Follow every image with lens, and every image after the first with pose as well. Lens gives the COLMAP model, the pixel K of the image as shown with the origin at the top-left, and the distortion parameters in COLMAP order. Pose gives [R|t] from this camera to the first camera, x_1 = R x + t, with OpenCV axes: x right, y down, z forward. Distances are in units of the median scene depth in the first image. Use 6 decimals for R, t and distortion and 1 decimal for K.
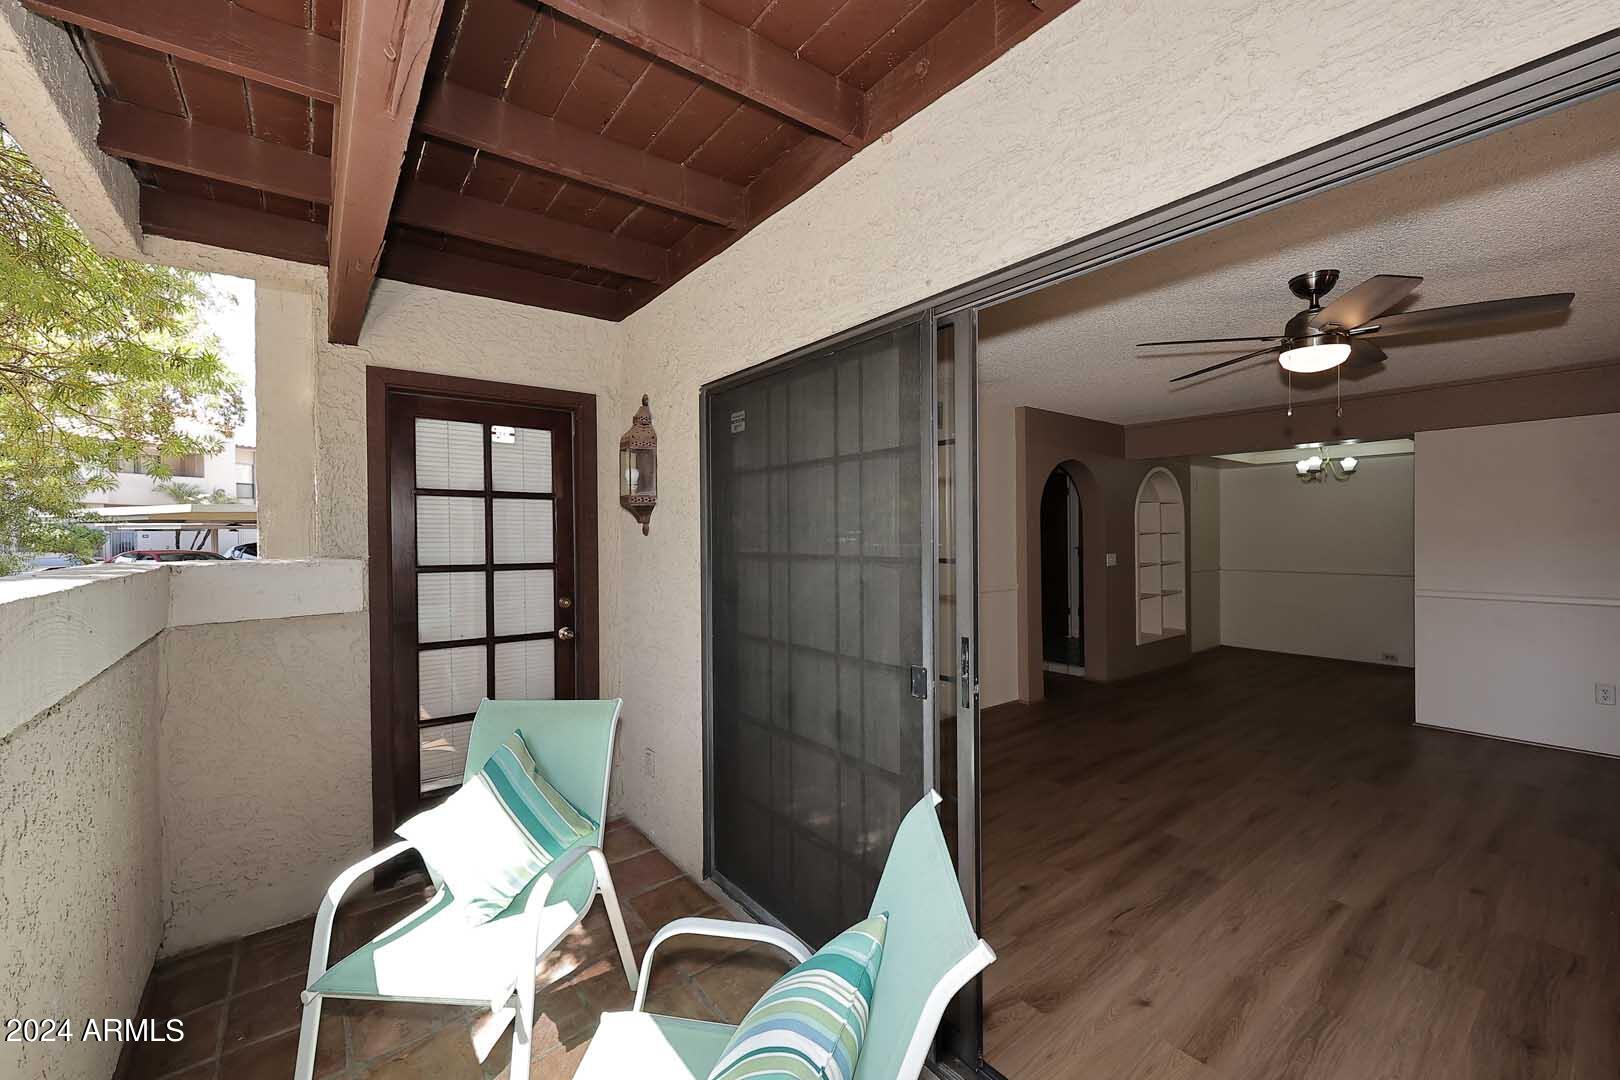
lens RADIAL K [[670.2, 0, 825.9], [0, 670.2, 538.8], [0, 0, 1]] dist [0.004702, 0.000226]
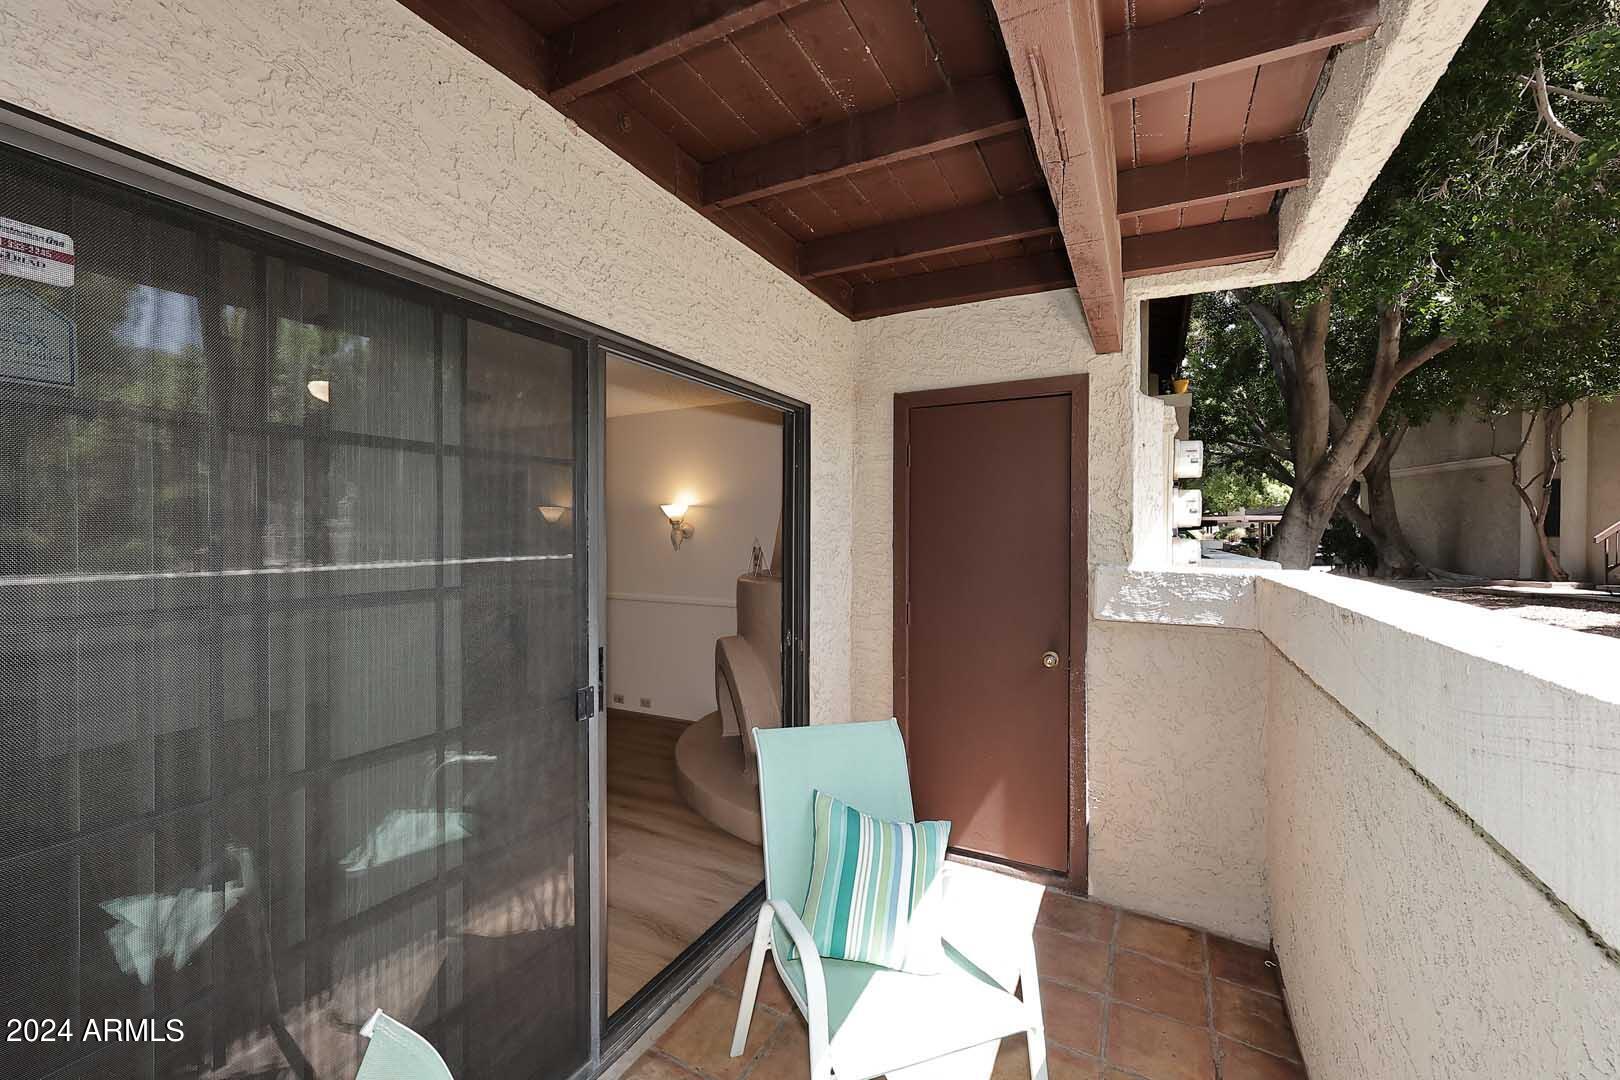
lens RADIAL K [[670.2, 0, 798.1], [0, 670.2, 539.7], [0, 0, 1]] dist [0.004702, 0.000226]
pose [[-0.418521, 0.003303, 0.908201, -0.898889], [0.015902, 0.999867, 0.003691, -0.026696], [-0.908068, 0.015988, -0.418517, 1.139375]]
